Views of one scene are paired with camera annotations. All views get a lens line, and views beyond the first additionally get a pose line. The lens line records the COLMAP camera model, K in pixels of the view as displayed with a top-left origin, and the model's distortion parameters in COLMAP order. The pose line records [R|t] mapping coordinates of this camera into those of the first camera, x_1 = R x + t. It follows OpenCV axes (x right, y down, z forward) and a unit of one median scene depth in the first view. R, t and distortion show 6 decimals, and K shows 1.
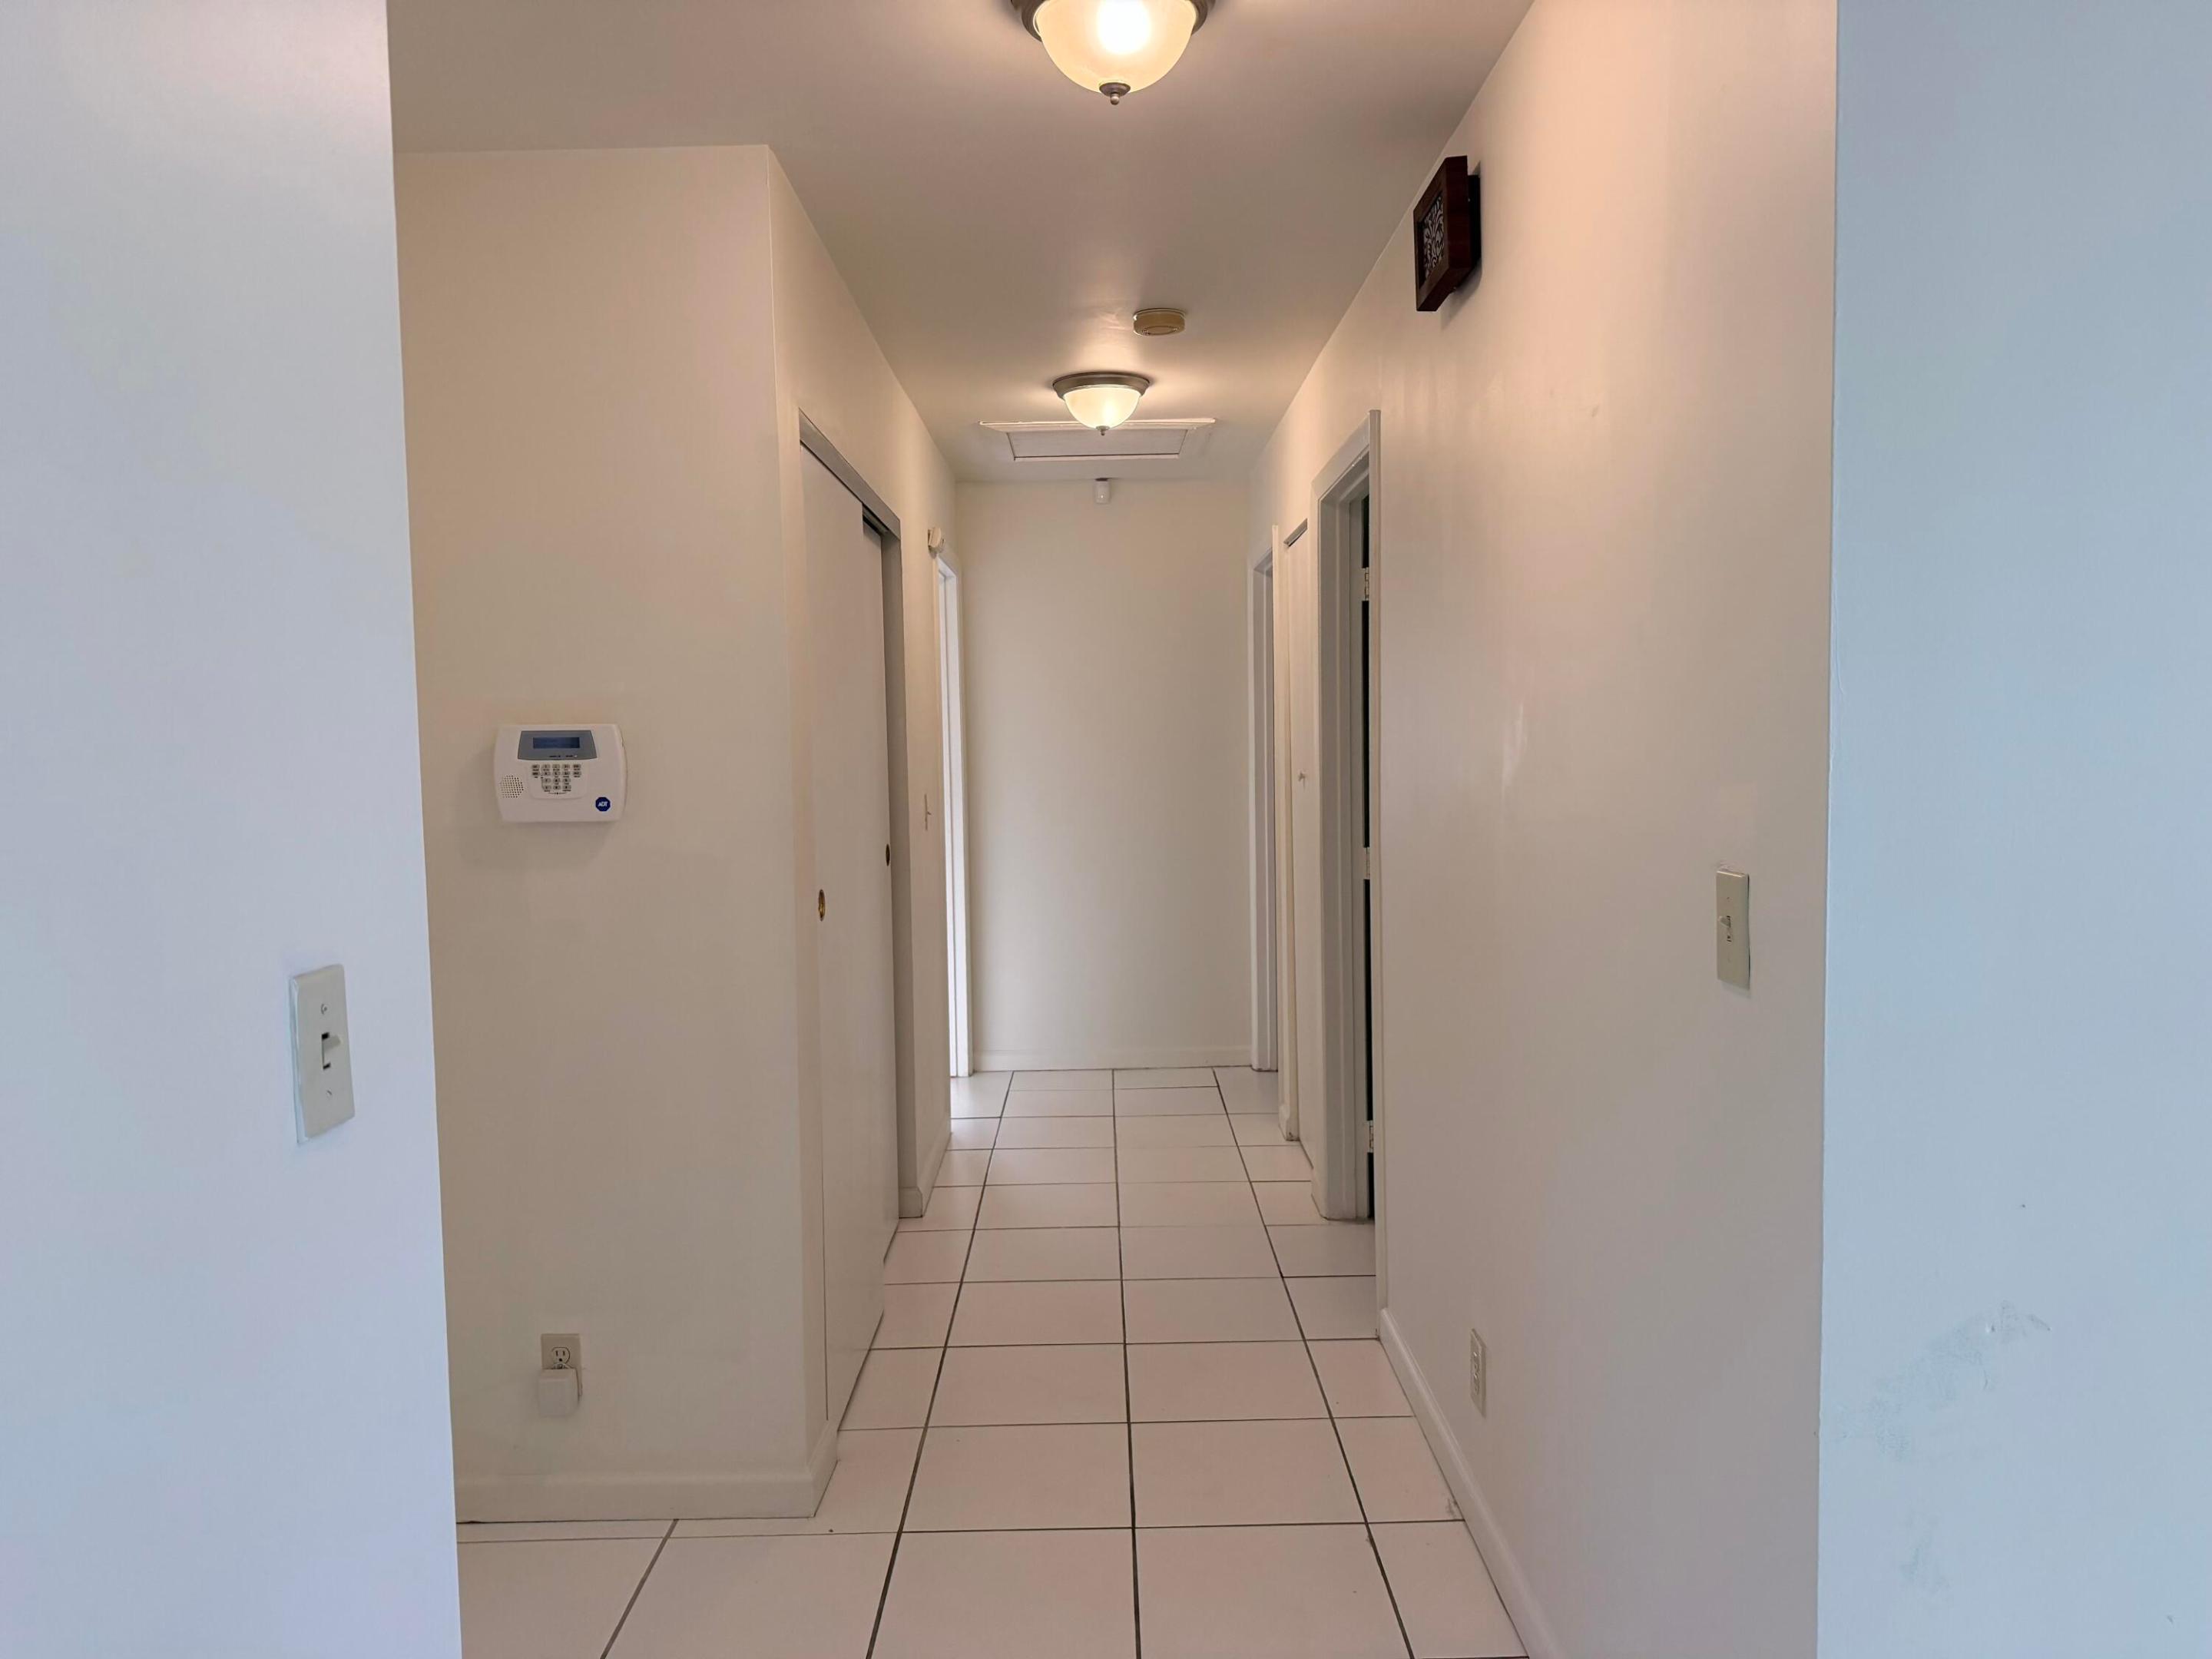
lens RADIAL K [[1543.0, 0, 1106.1], [0, 1543.0, 830.7], [0, 0, 1]] dist [0.083527, -0.091506]
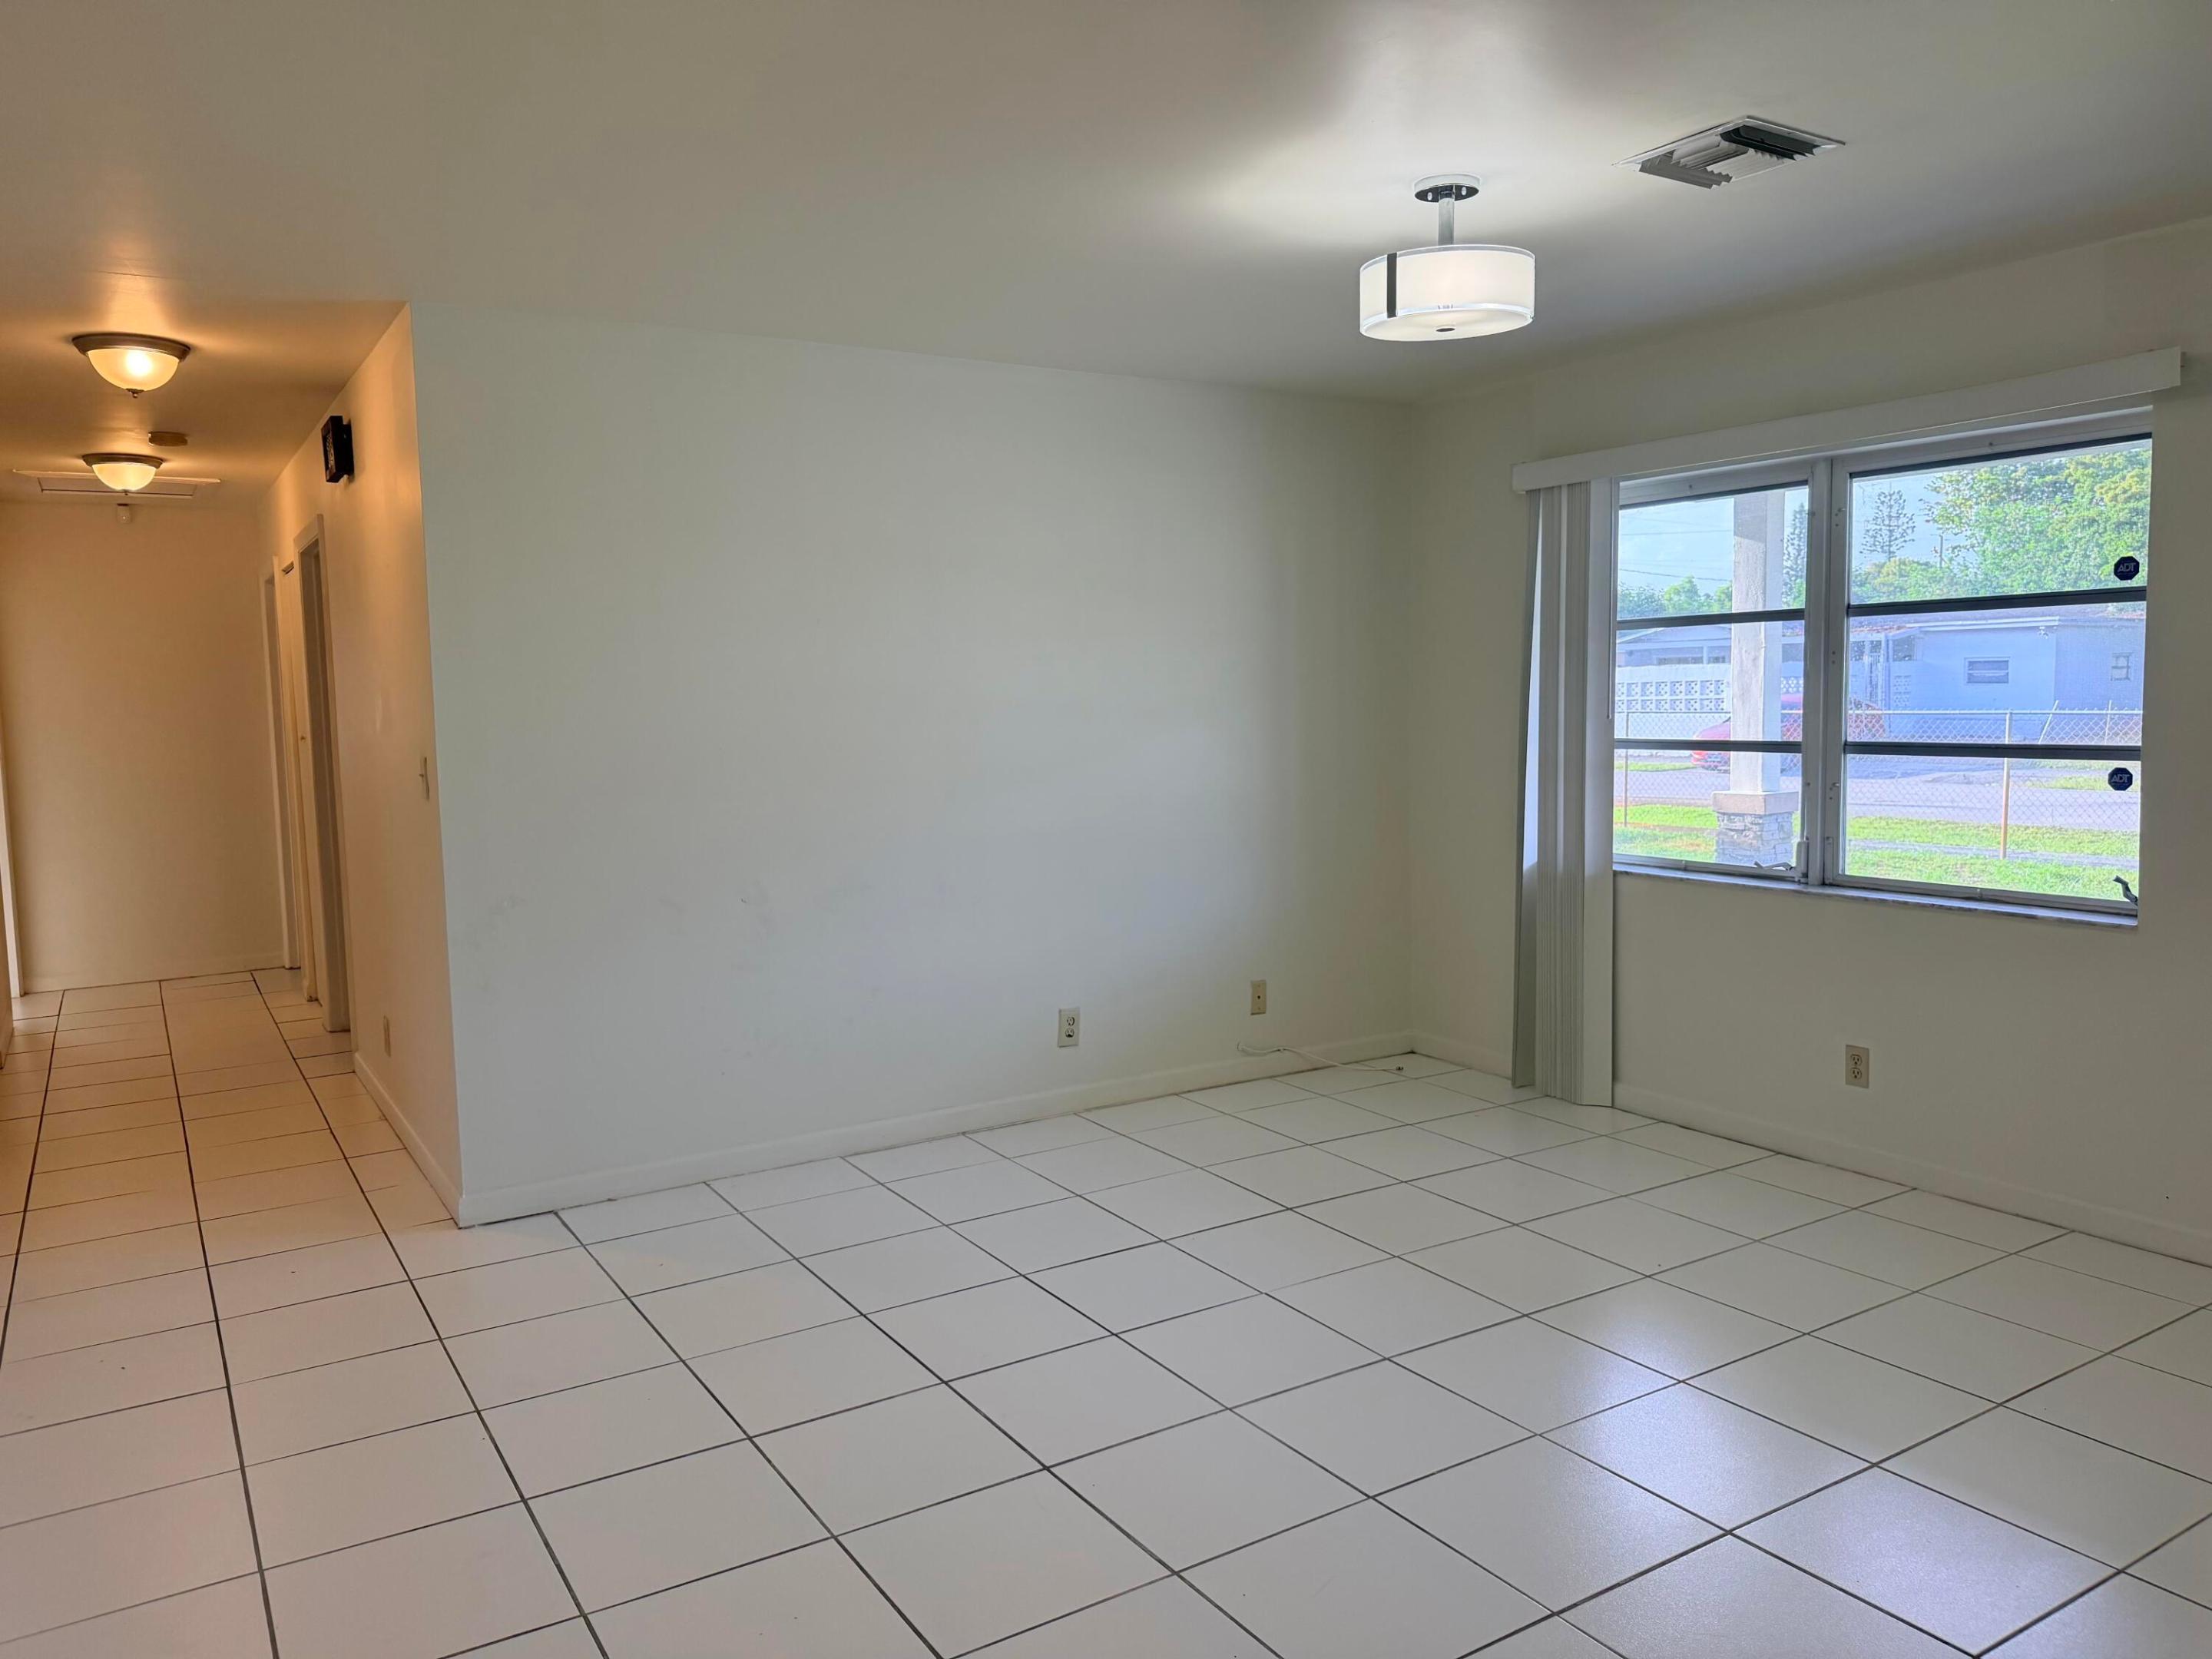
lens RADIAL K [[1543.0, 0, 1035.6], [0, 1543.0, 820.2], [0, 0, 1]] dist [0.083527, -0.091506]
pose [[0.866013, -0.045721, 0.497926, -0.011245], [0.040915, 0.998951, 0.020566, 0.041791], [-0.498344, 0.002563, 0.866975, -0.633783]]
